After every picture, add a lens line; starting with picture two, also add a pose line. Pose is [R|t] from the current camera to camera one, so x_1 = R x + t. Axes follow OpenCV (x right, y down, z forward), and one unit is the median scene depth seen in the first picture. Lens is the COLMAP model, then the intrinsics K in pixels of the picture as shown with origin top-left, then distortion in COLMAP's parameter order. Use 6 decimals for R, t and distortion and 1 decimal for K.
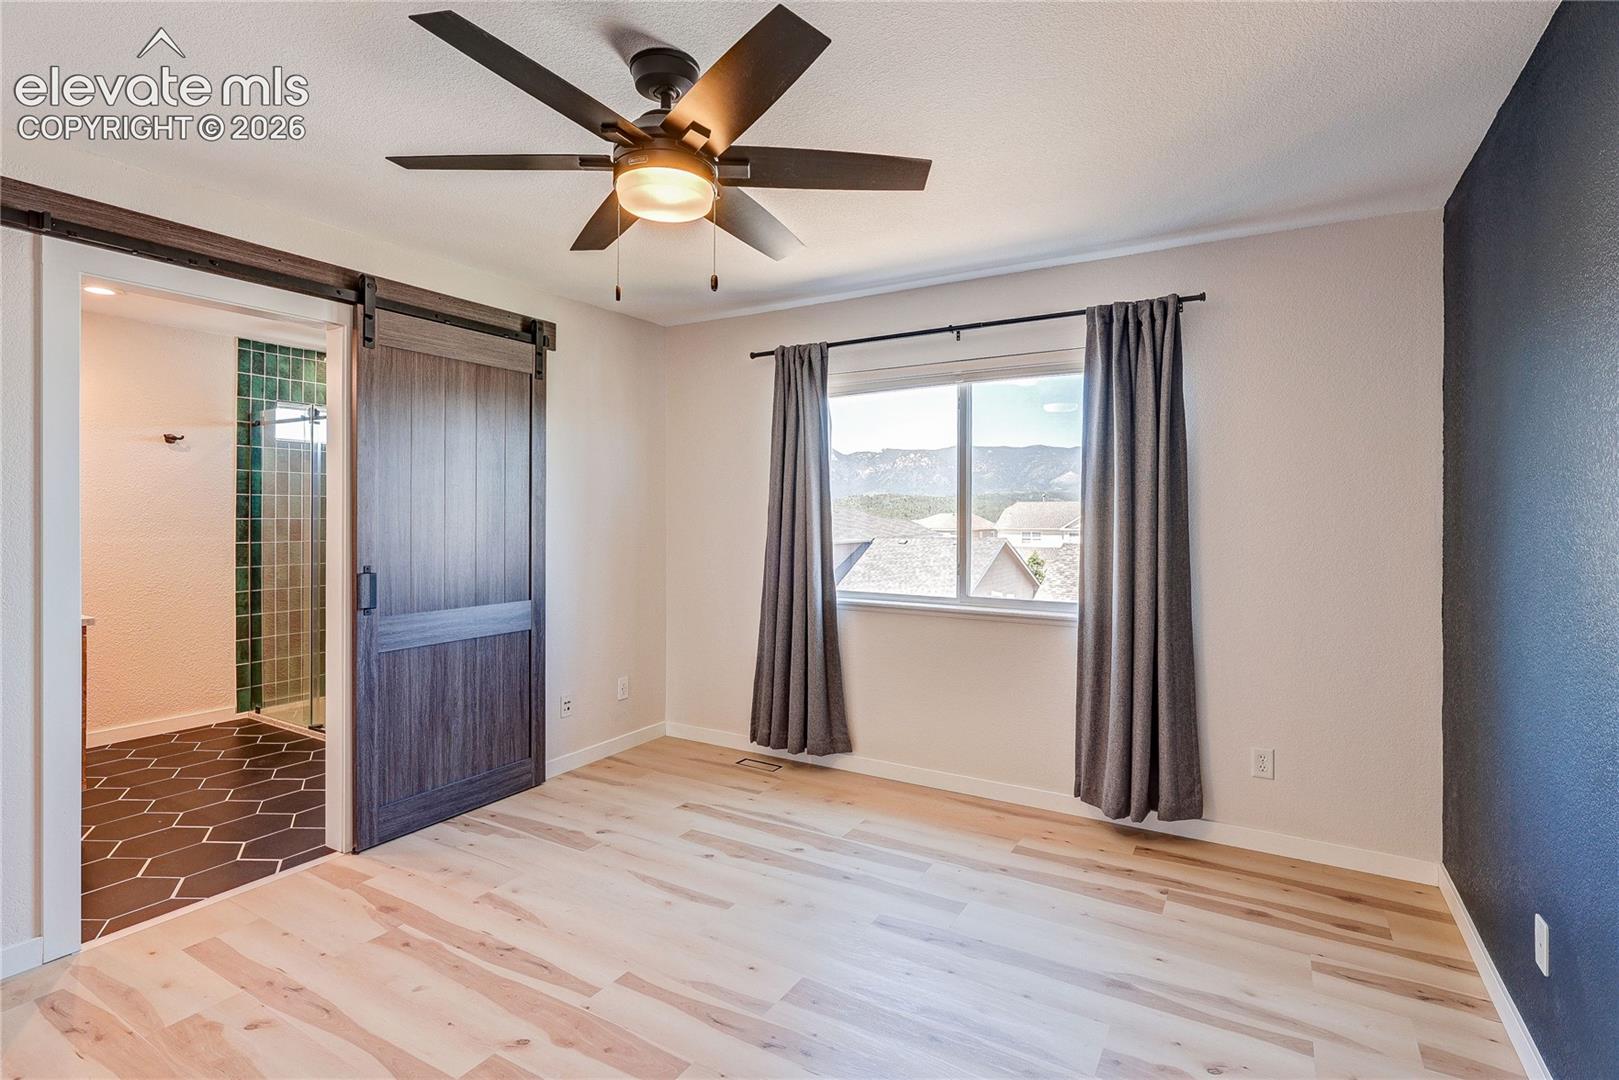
lens RADIAL K [[774.5, 0, 812.6], [0, 774.5, 515.9], [0, 0, 1]] dist [-0.003097, 0.000551]
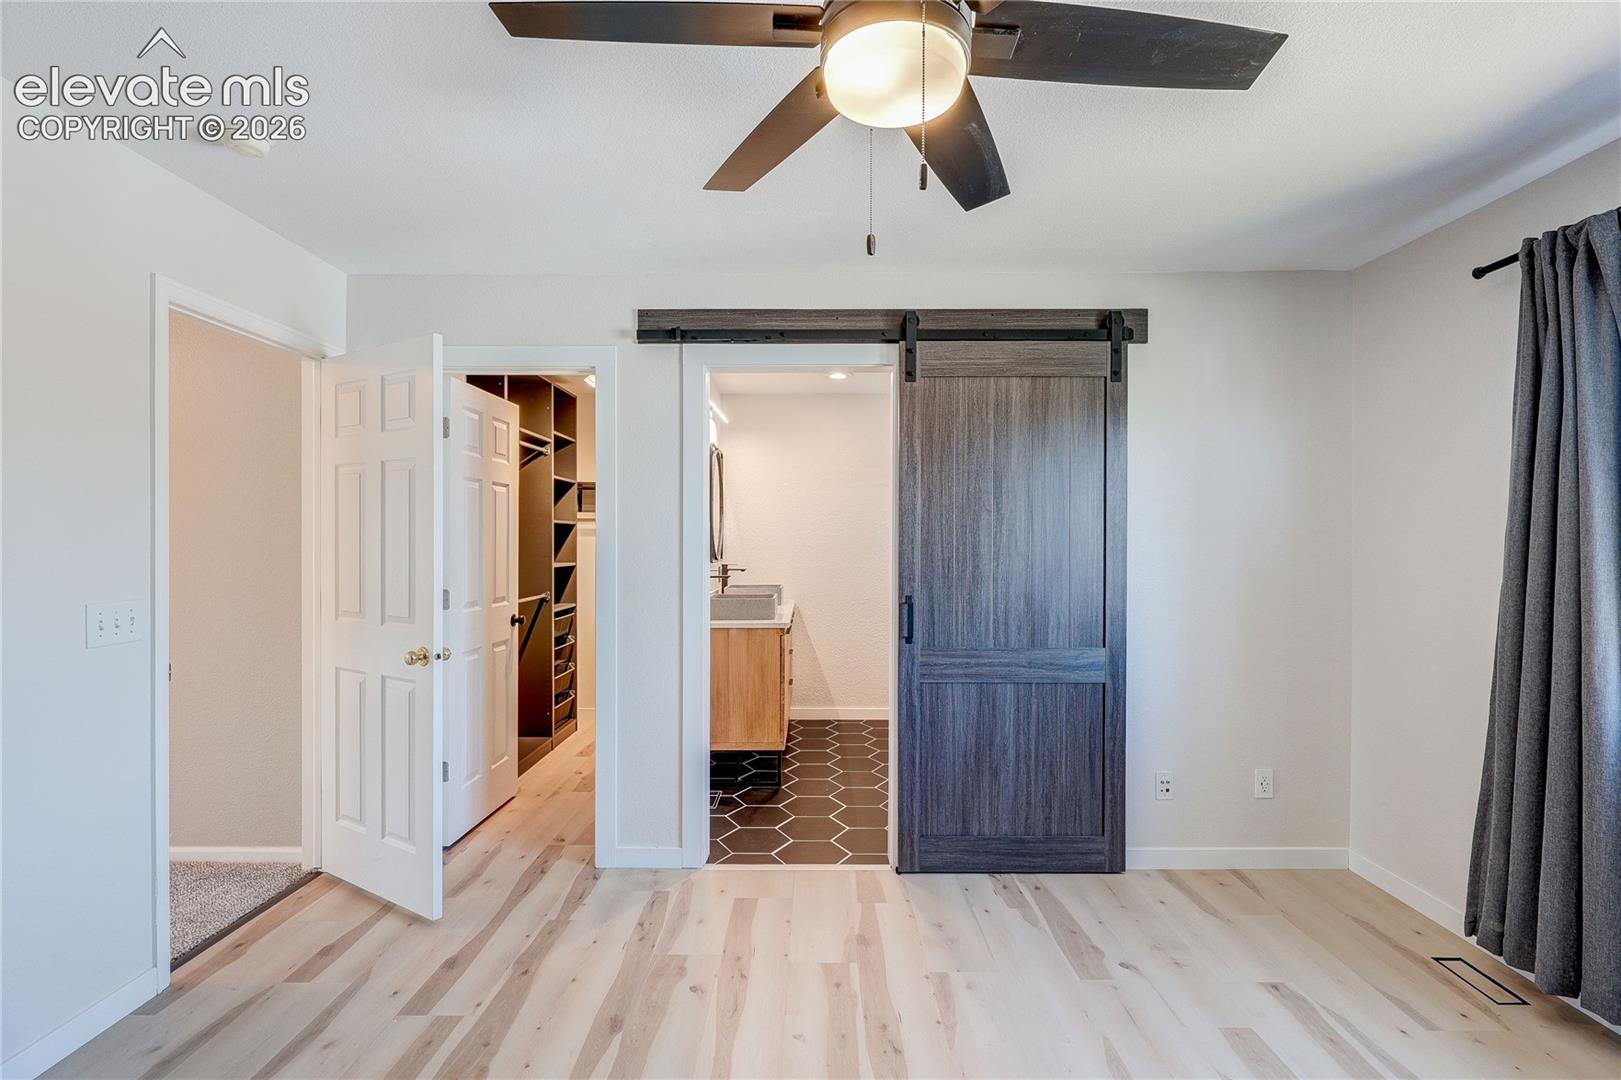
lens RADIAL K [[759.8, 0, 809.1], [0, 759.8, 544.6], [0, 0, 1]] dist [-0.003228, 0.000045]
pose [[0.502450, 0.000234, -0.864606, 0.201048], [-0.002700, 0.999996, -0.001298, -0.000815], [0.864602, 0.002987, 0.502449, 0.341404]]
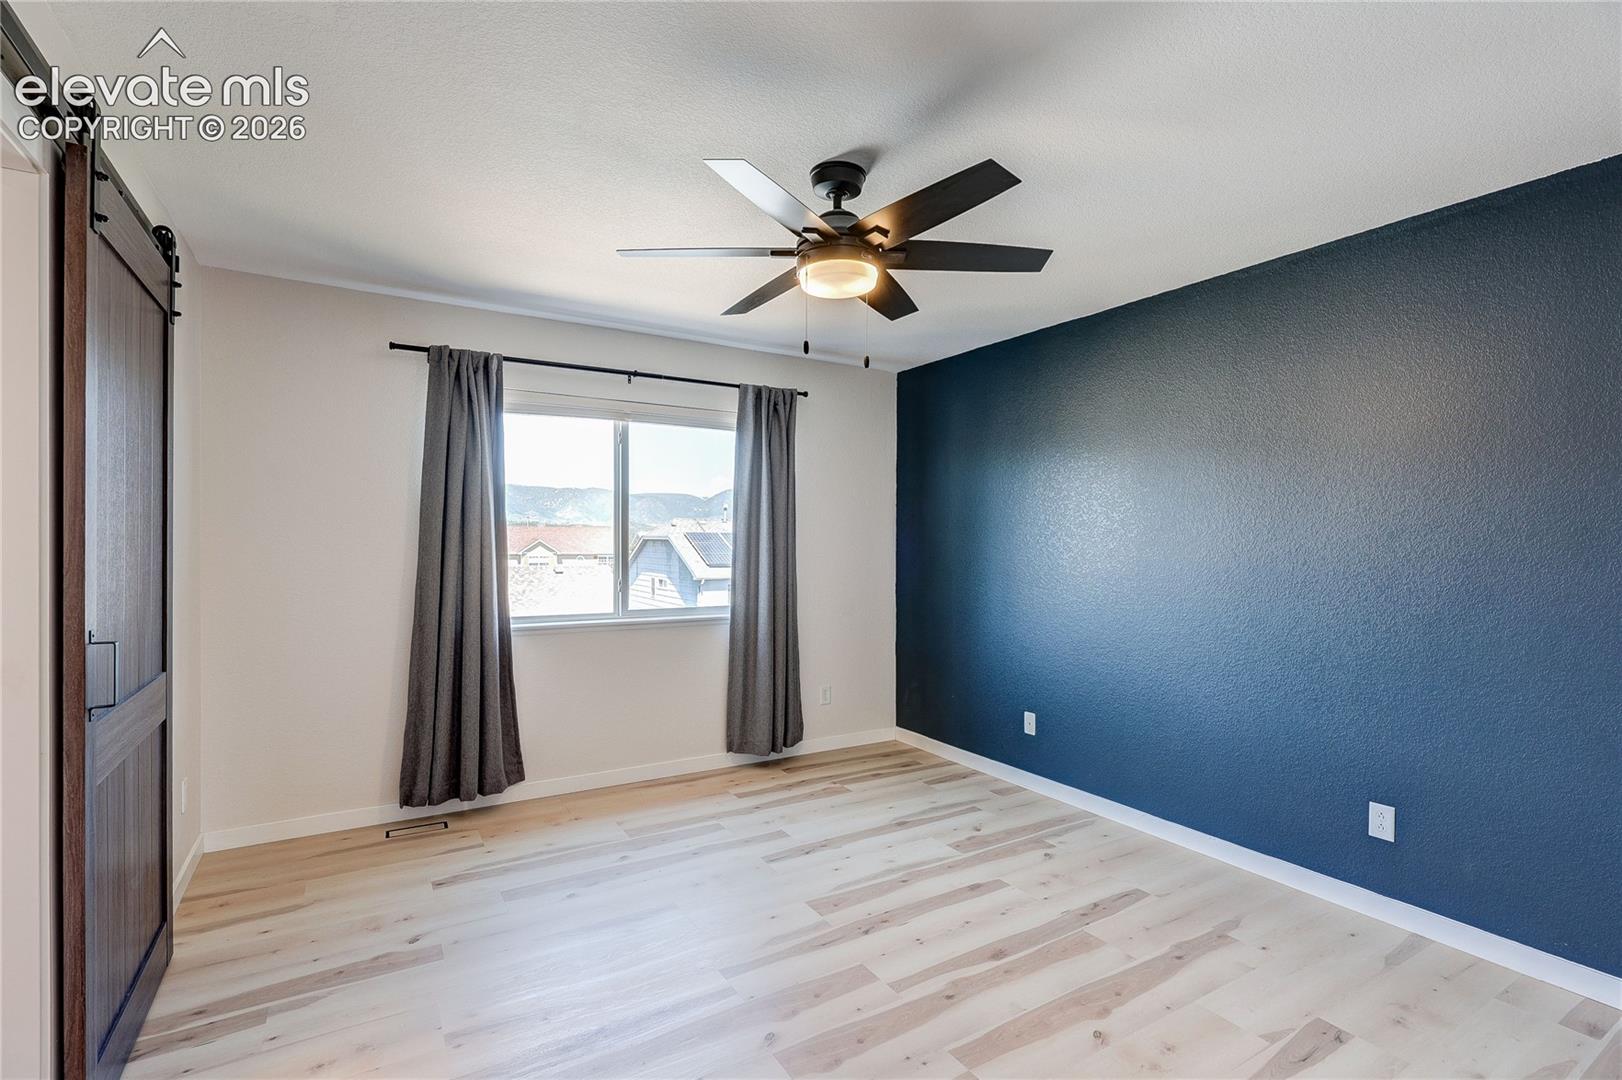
lens RADIAL K [[760.2, 0, 809.6], [0, 760.2, 544.6], [0, 0, 1]] dist [-0.003228, 0.000045]
pose [[0.464710, -0.005293, 0.885447, -0.728626], [-0.002387, 0.999971, 0.007230, -0.000704], [-0.885460, -0.005473, 0.464684, 0.272524]]
